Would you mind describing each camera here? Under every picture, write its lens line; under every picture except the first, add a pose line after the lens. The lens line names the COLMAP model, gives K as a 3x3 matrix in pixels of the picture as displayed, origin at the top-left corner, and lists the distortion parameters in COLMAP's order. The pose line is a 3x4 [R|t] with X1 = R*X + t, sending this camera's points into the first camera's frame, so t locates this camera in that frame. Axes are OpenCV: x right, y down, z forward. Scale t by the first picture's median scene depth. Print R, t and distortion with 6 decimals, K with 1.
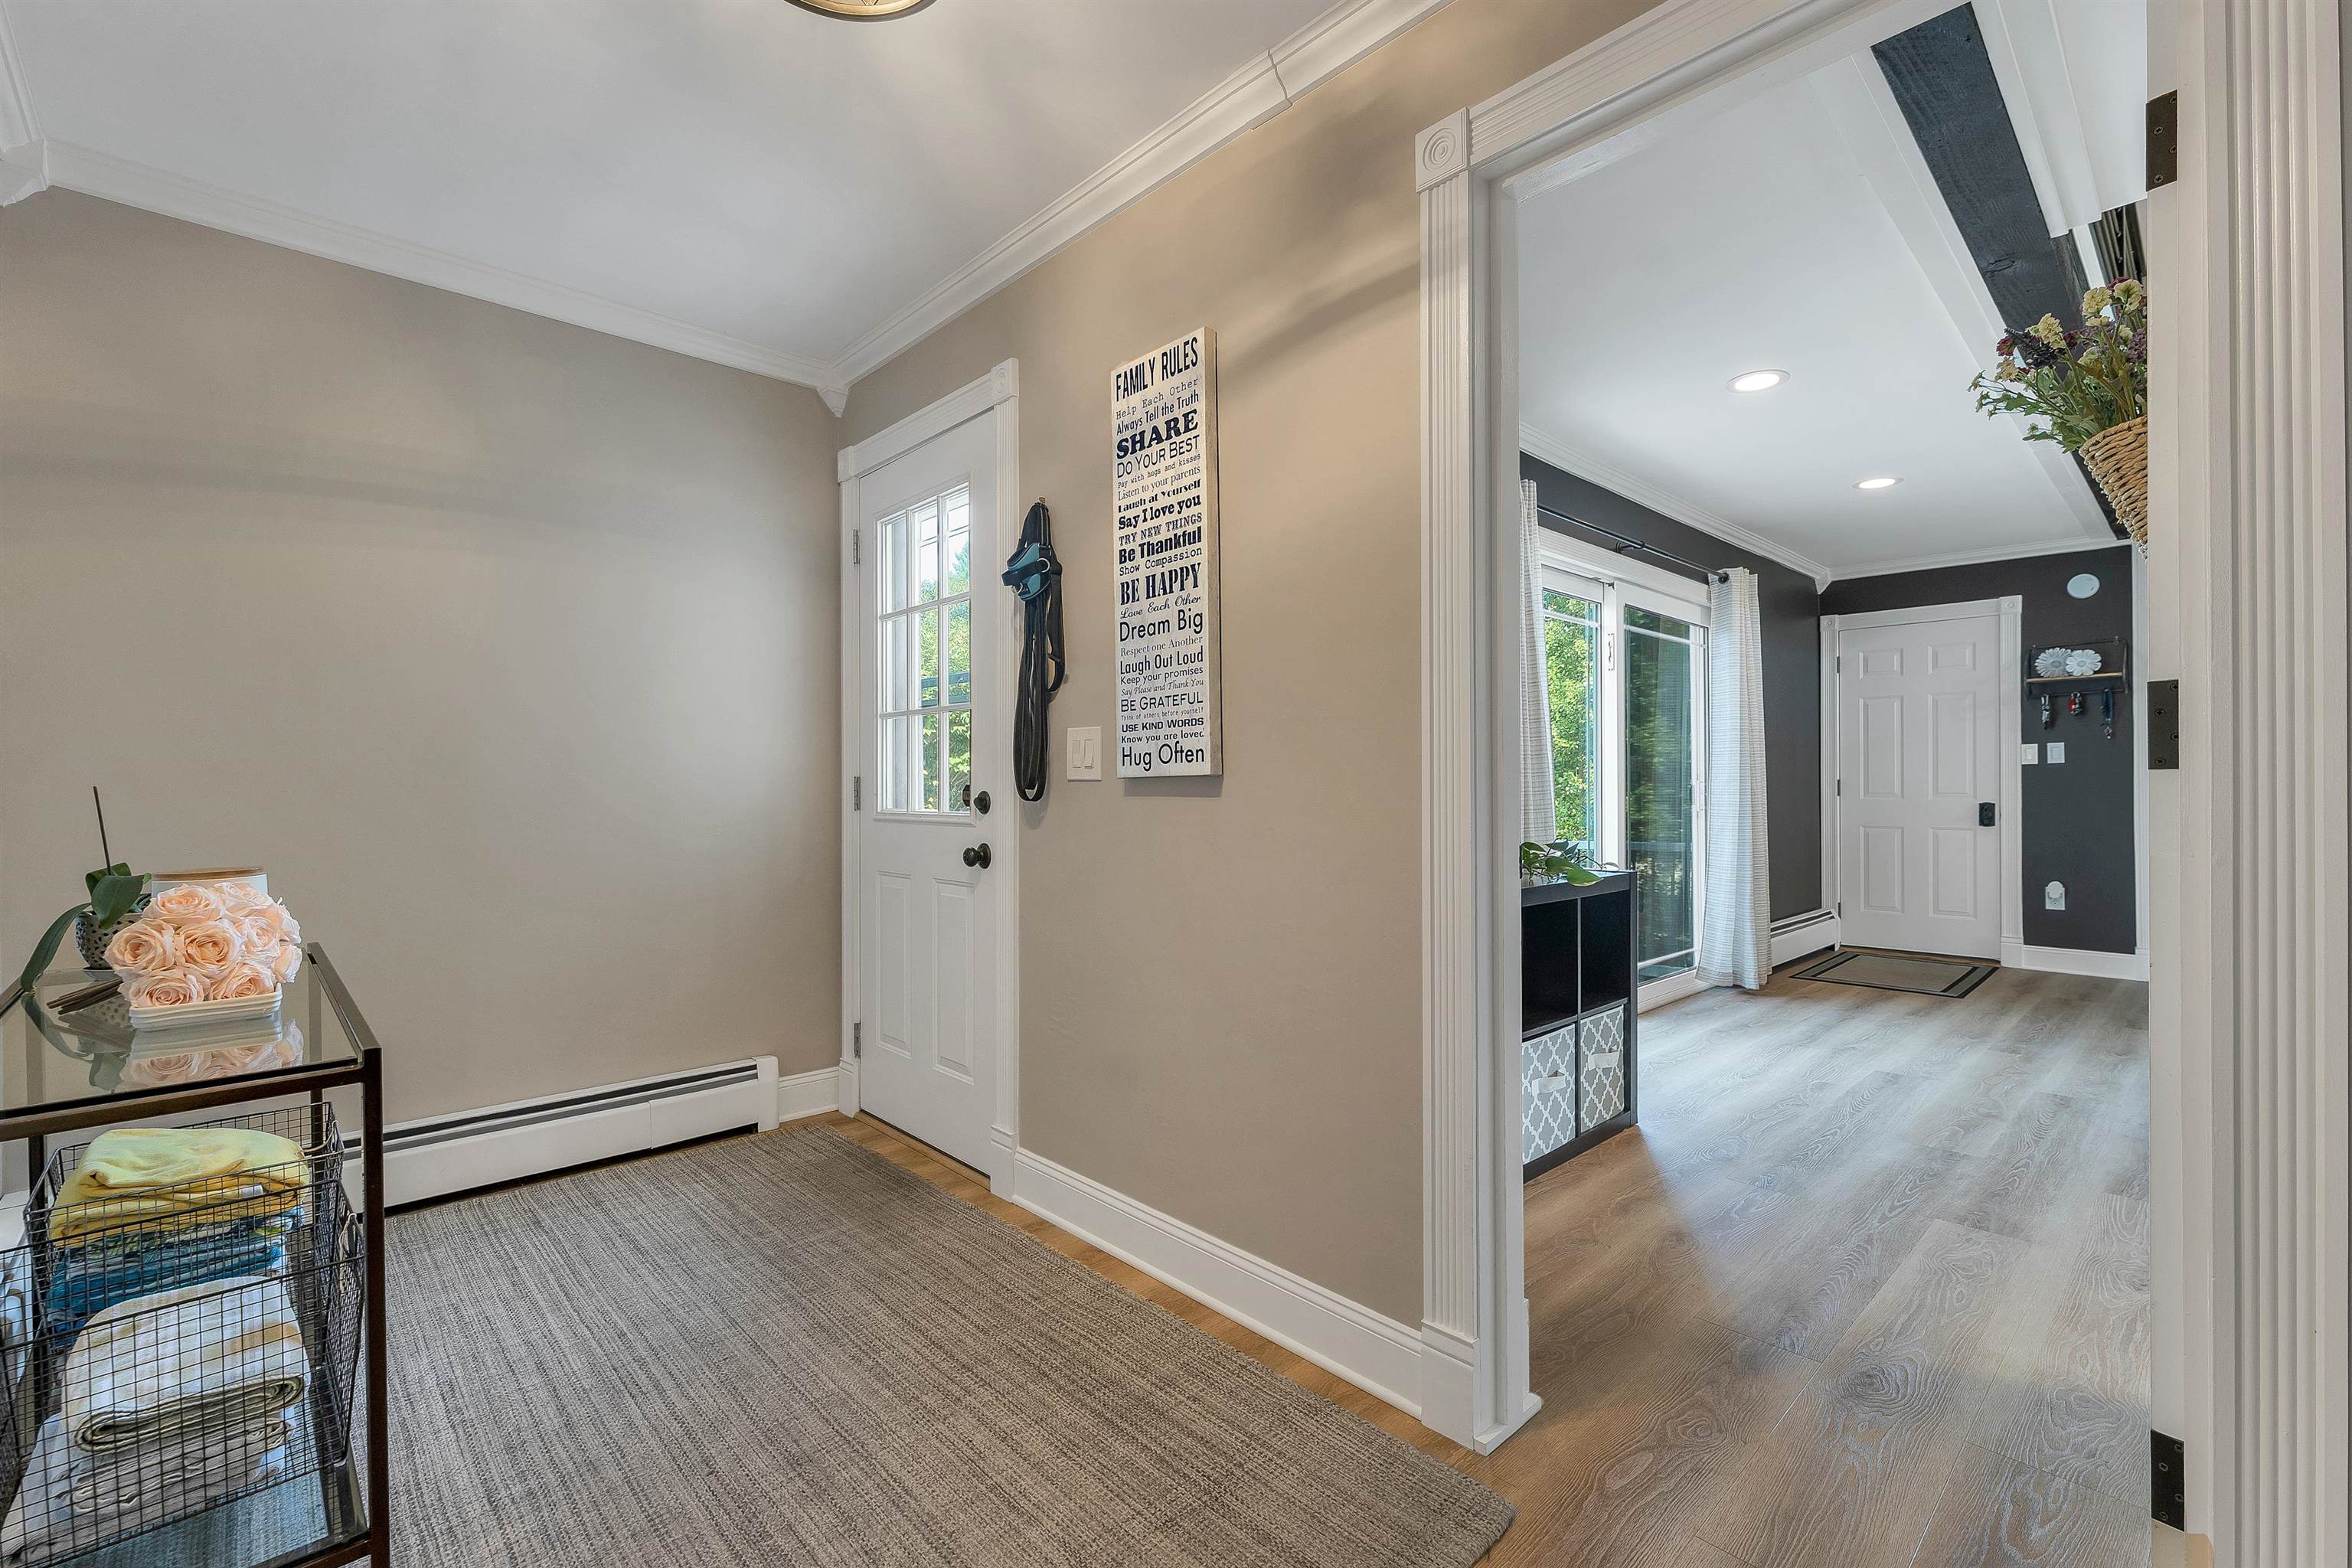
lens RADIAL K [[1012.2, 0, 1163.4], [0, 1012.2, 783.1], [0, 0, 1]] dist [0.000493, -0.000432]
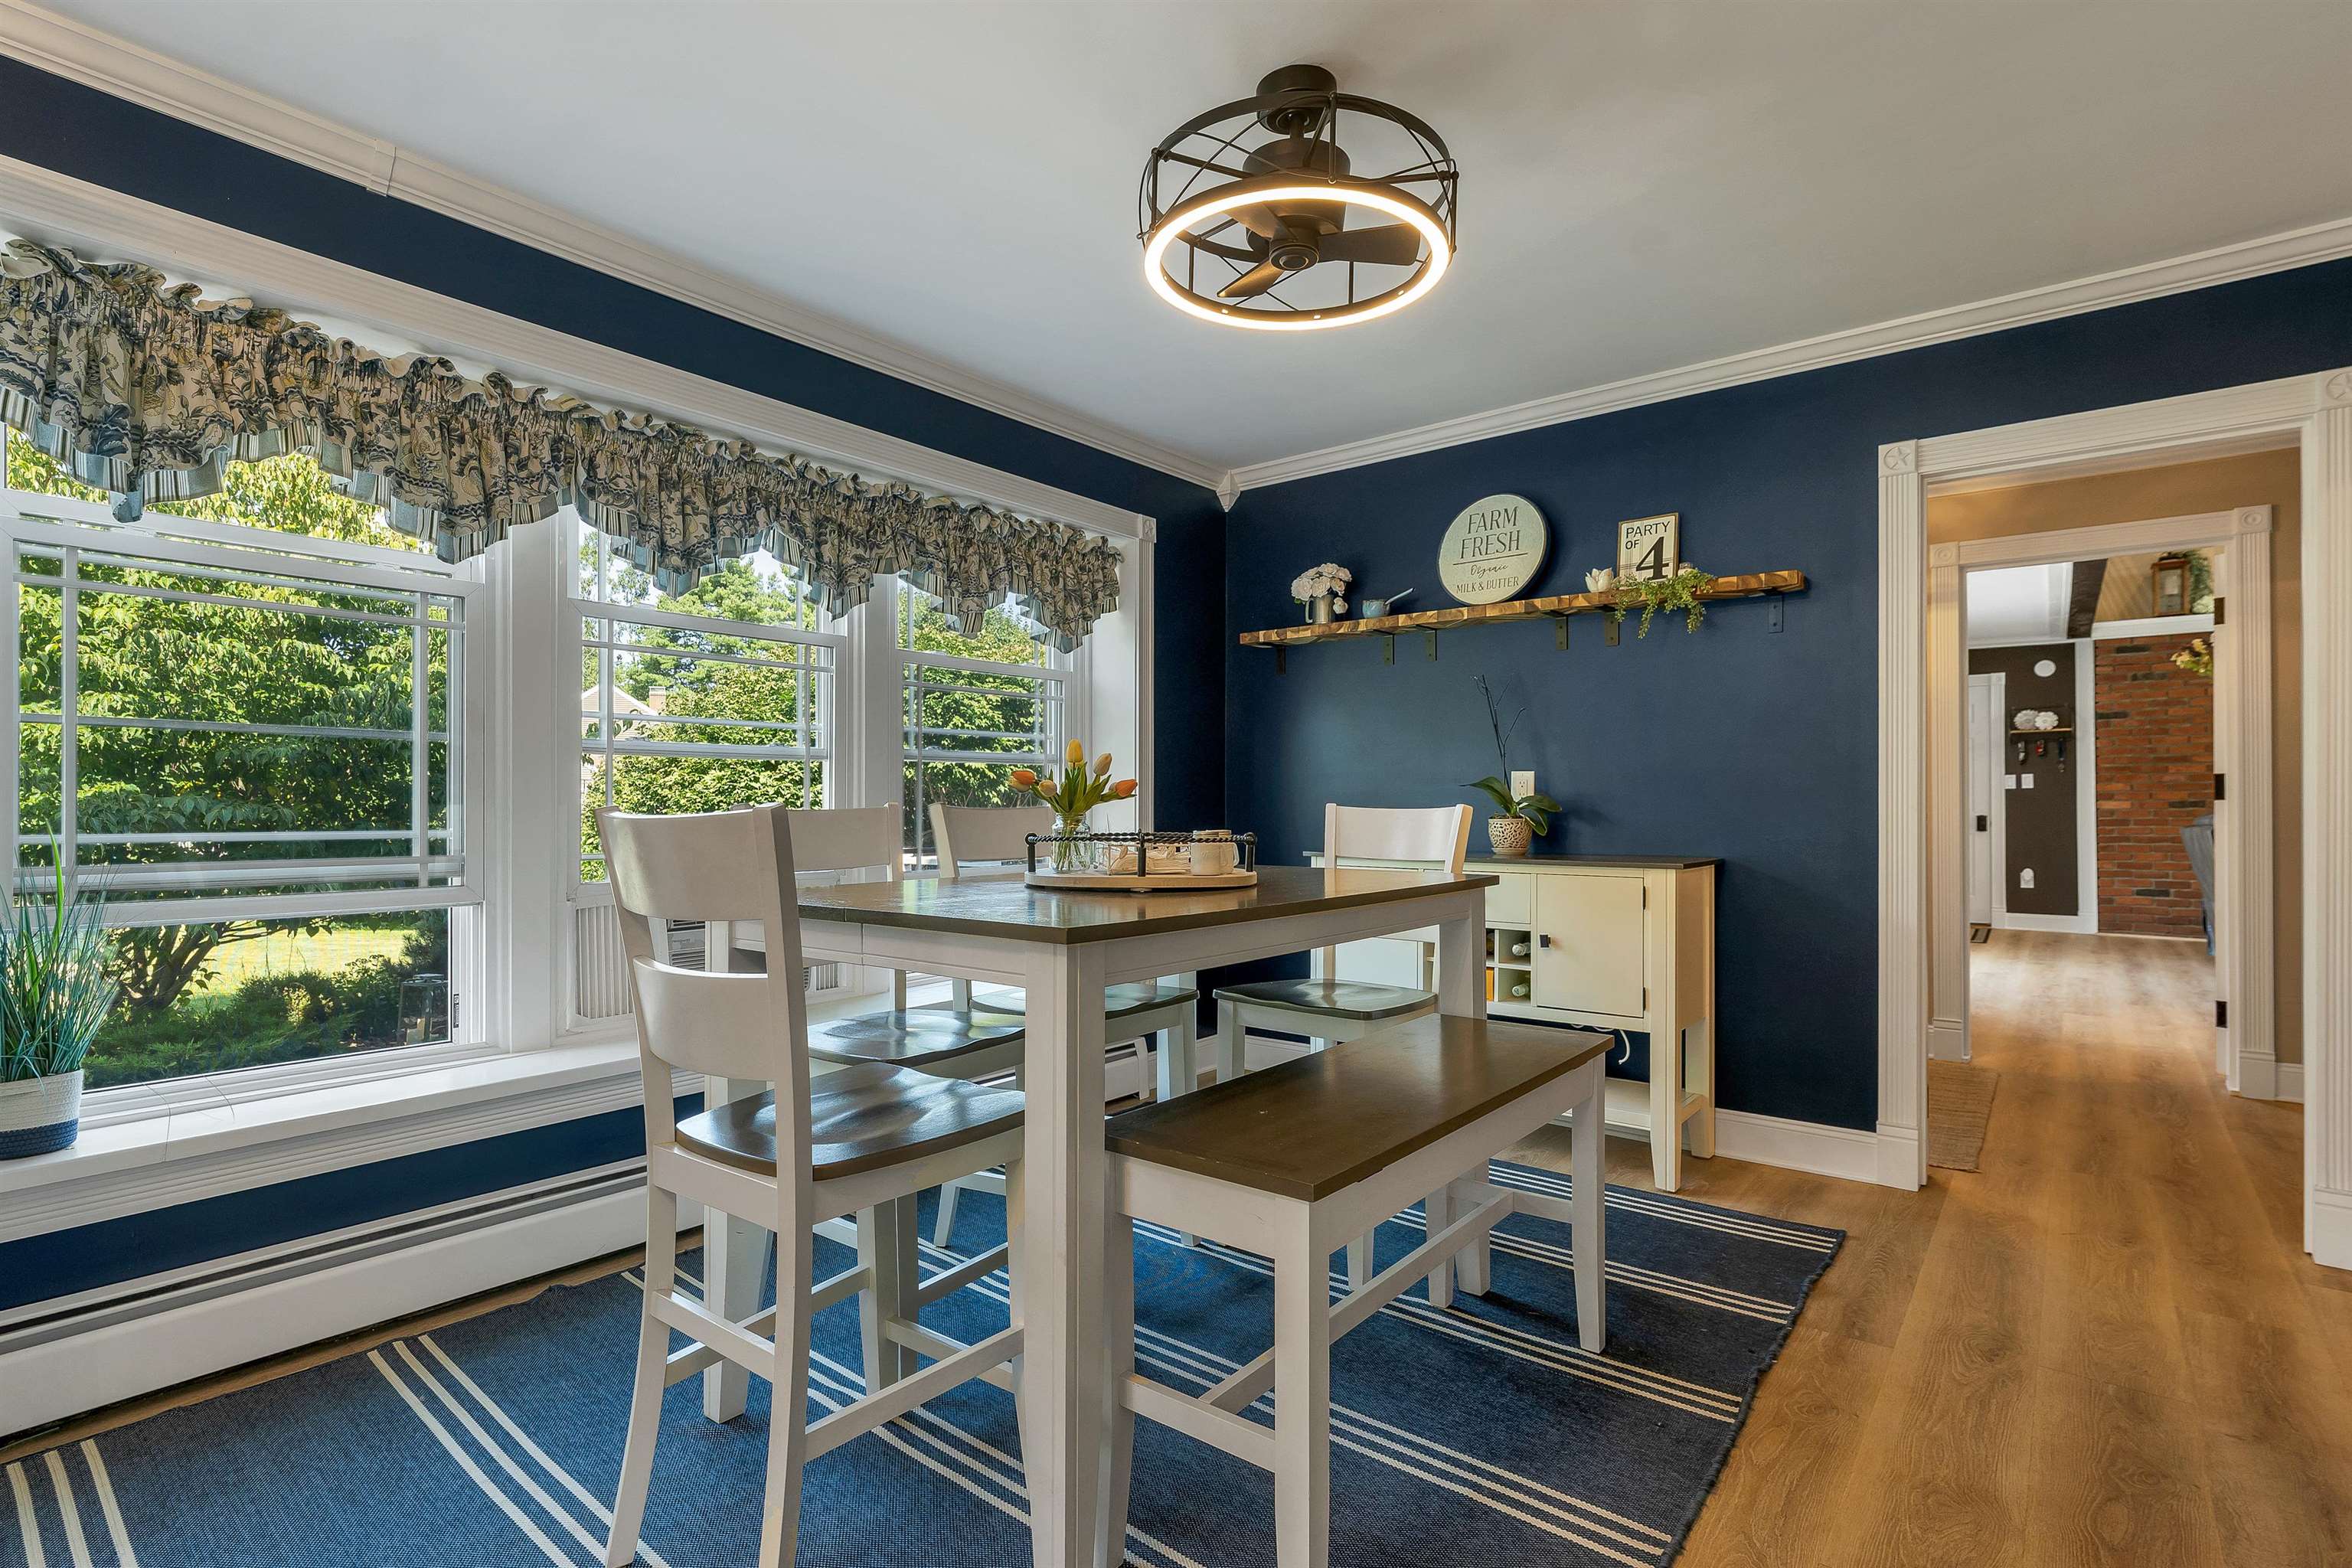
lens RADIAL K [[1098.1, 0, 1172.4], [0, 1098.1, 799.6], [0, 0, 1]] dist [-0.001021, -0.000062]
pose [[0.990498, -0.000966, 0.137521, -0.561498], [0.001090, 0.999999, -0.000827, -0.003140], [-0.137520, 0.000969, 0.990499, -0.403428]]
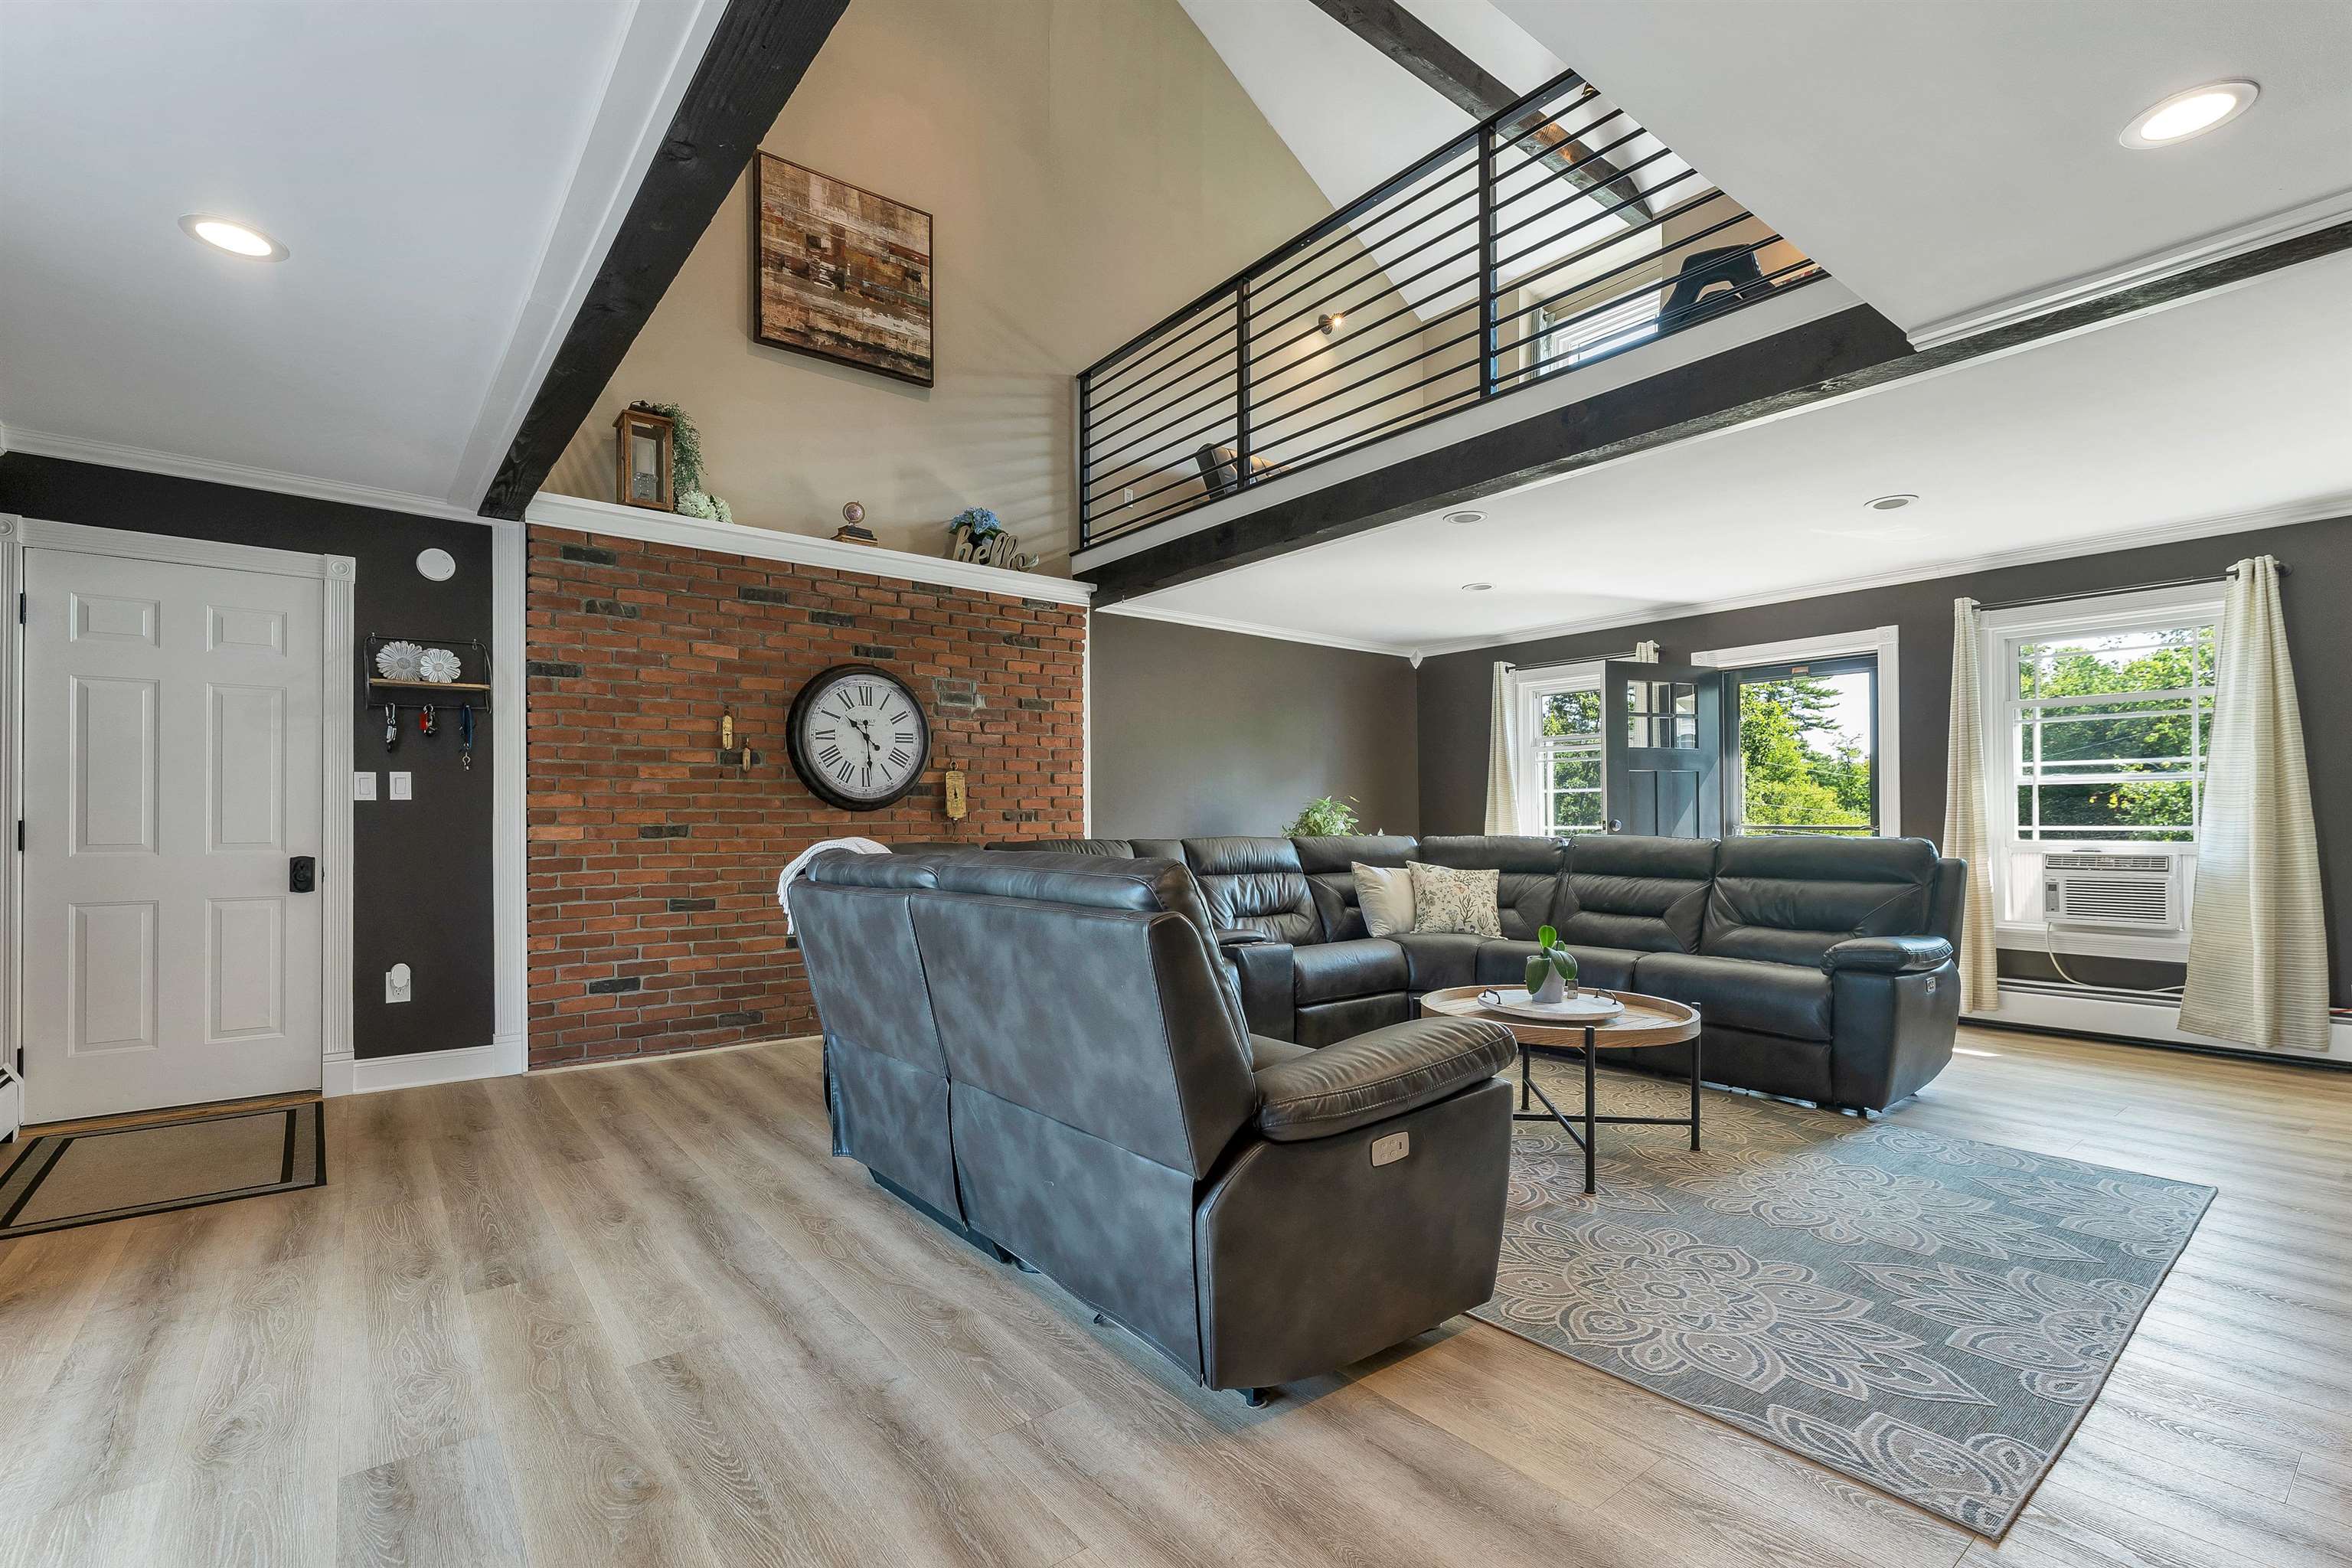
lens RADIAL K [[1045.3, 0, 1180.6], [0, 1045.3, 816.5], [0, 0, 1]] dist [-0.001029, 0.000491]
pose [[0.070301, 0.006653, 0.997504, 0.172995], [-0.001705, 0.999977, -0.006550, -0.003832], [-0.997524, -0.001240, 0.070311, 0.385925]]
